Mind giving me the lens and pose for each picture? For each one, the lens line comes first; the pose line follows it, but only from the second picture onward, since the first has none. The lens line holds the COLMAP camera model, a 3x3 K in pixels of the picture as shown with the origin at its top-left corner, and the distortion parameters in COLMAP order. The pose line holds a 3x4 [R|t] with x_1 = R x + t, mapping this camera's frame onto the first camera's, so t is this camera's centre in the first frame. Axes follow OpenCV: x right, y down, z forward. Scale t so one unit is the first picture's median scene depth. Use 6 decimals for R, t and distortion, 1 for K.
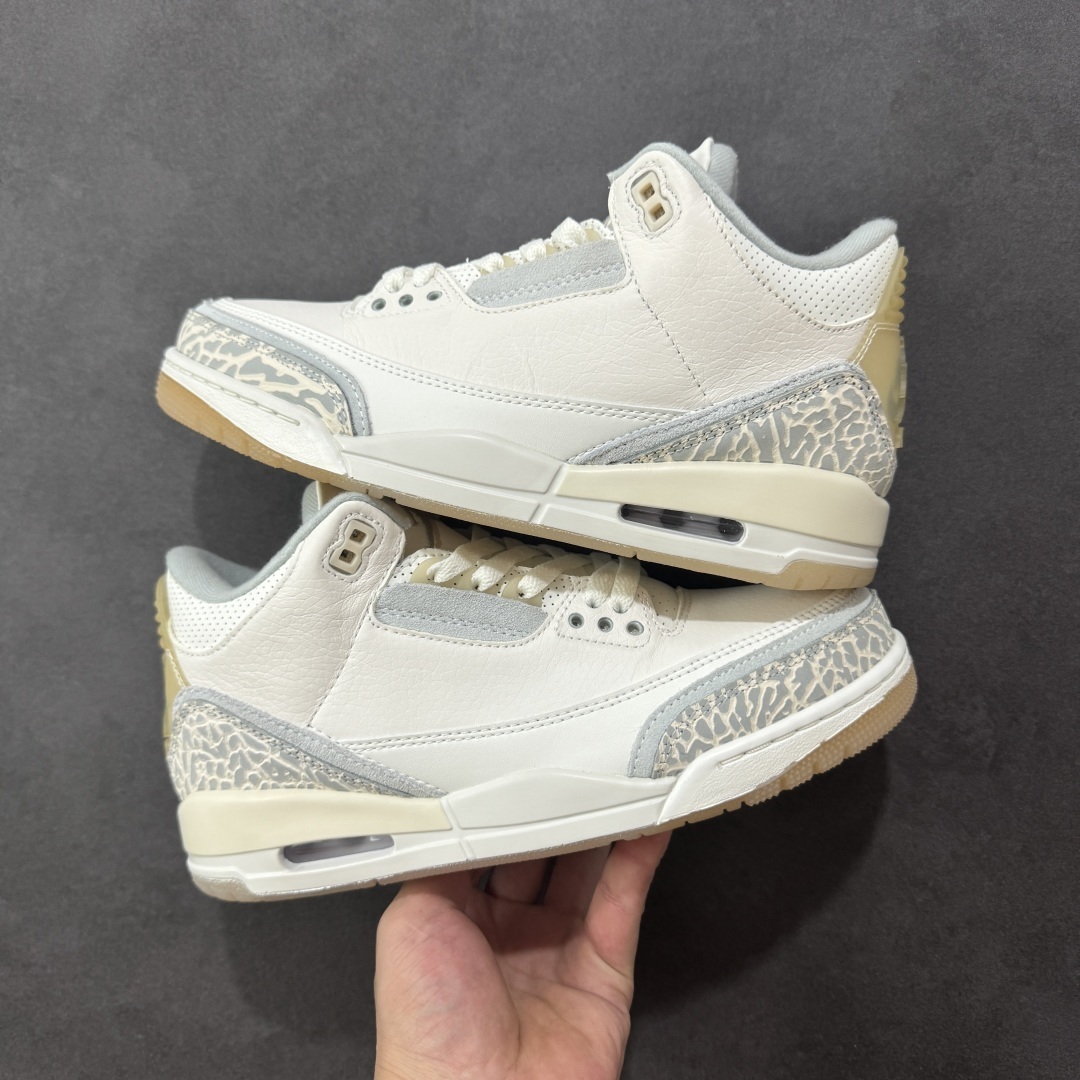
lens RADIAL K [[1064.7, 0, 540.0], [0, 1064.7, 540.0], [0, 0, 1]] dist [0.235215, -0.918986]
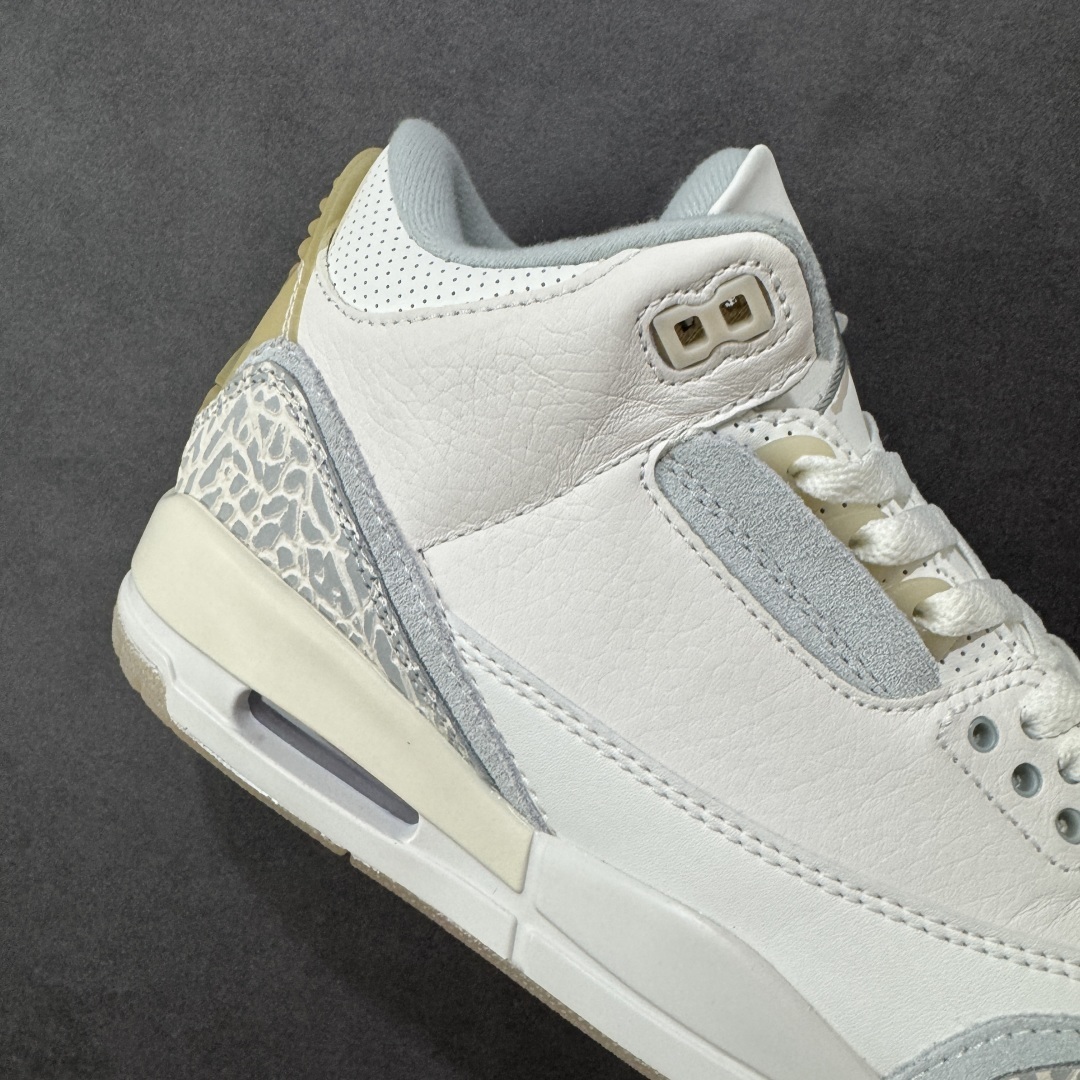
lens RADIAL K [[1034.6, 0, 543.5], [0, 1034.6, 461.8], [0, 0, 1]] dist [-0.002248, 0.000430]
pose [[0.782106, 0.618539, -0.075621, -0.158085], [-0.601727, 0.781186, 0.166349, 0.022380], [0.161968, -0.084600, 0.983163, 0.530930]]
